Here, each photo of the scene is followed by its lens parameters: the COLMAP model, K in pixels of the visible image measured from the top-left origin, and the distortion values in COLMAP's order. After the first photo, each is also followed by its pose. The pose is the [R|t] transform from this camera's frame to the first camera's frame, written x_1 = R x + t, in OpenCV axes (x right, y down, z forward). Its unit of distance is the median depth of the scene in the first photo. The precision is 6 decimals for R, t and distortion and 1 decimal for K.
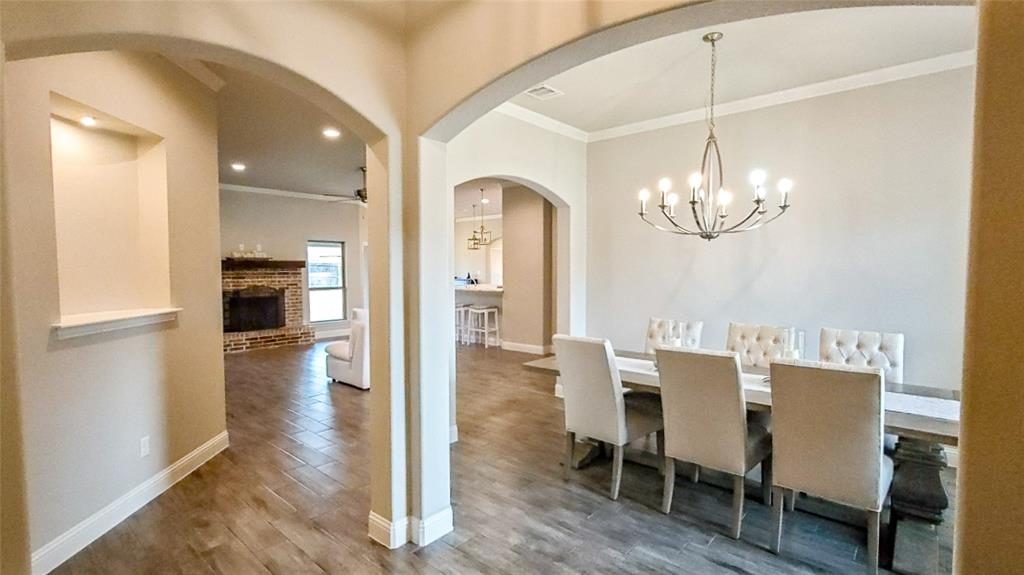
lens RADIAL K [[462.8, 0, 510.4], [0, 462.8, 289.1], [0, 0, 1]] dist [-0.000651, 0.000586]
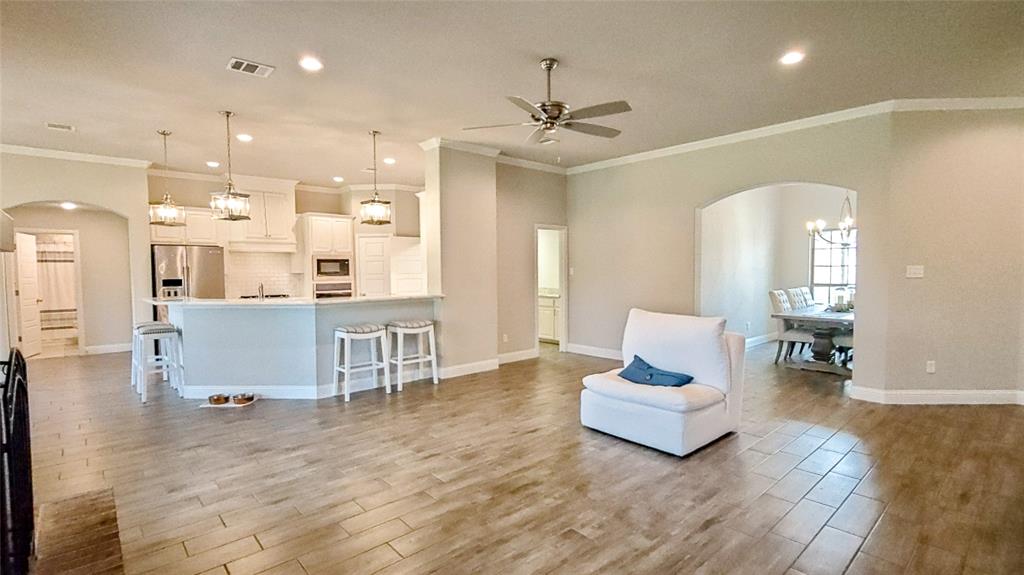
lens RADIAL K [[462.8, 0, 496.9], [0, 462.8, 290.6], [0, 0, 1]] dist [-0.000651, 0.000586]
pose [[0.152626, -0.044844, 0.987266, -0.681640], [0.054286, 0.997842, 0.036932, -0.024076], [-0.986792, 0.047958, 0.154731, 0.799151]]
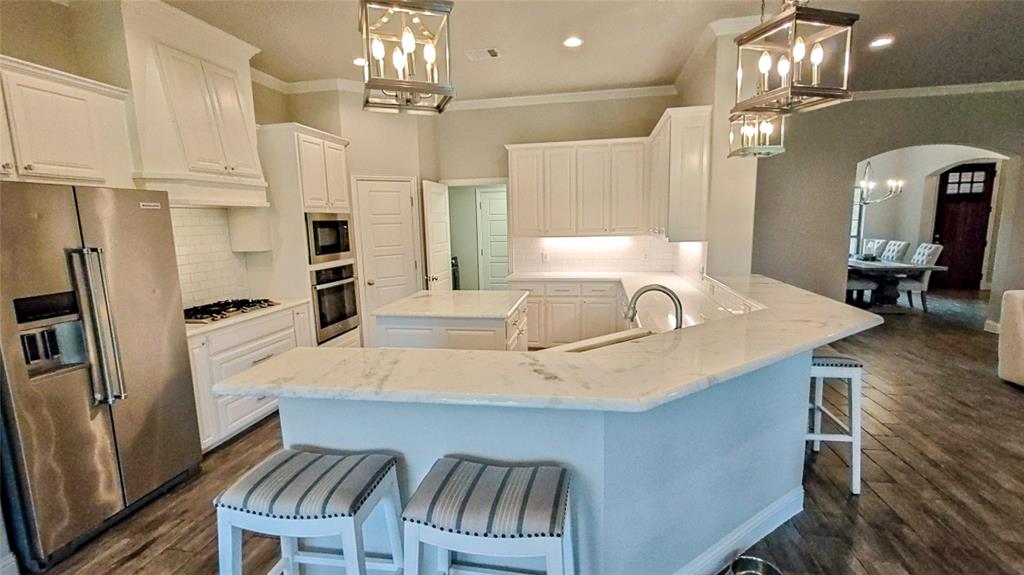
lens RADIAL K [[462.8, 0, 511.6], [0, 462.8, 291.0], [0, 0, 1]] dist [-0.000651, 0.000586]
pose [[-0.508890, -0.114158, 0.853229, -0.282452], [0.067889, 0.982759, 0.171979, -0.075355], [-0.858151, 0.145443, -0.492366, 1.429188]]
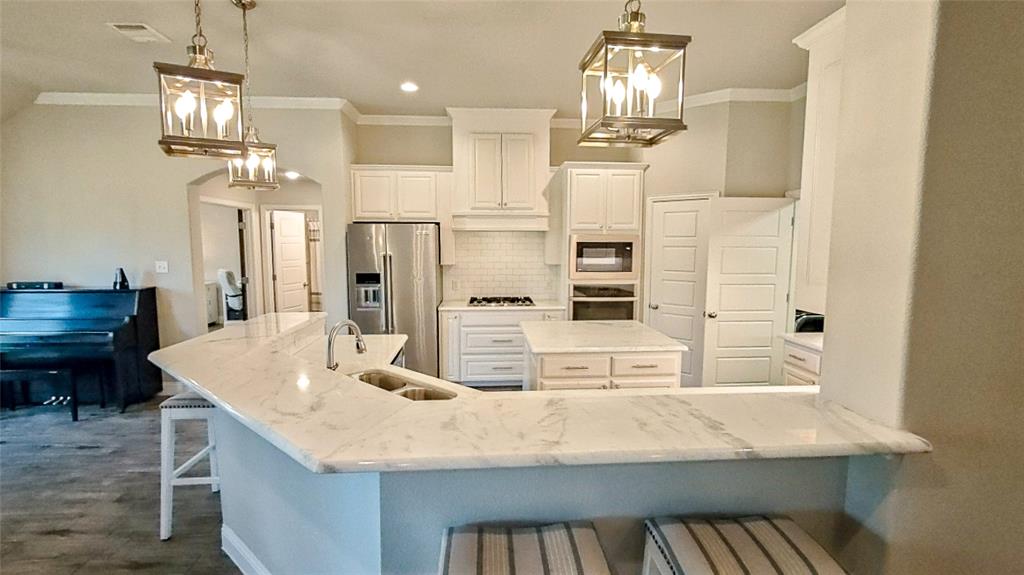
lens RADIAL K [[462.8, 0, 519.9], [0, 462.8, 291.7], [0, 0, 1]] dist [-0.000651, 0.000586]
pose [[0.709341, -0.072491, 0.701128, -0.200216], [0.028517, 0.996835, 0.074214, -0.060824], [-0.704288, -0.032649, 0.709163, 0.974817]]
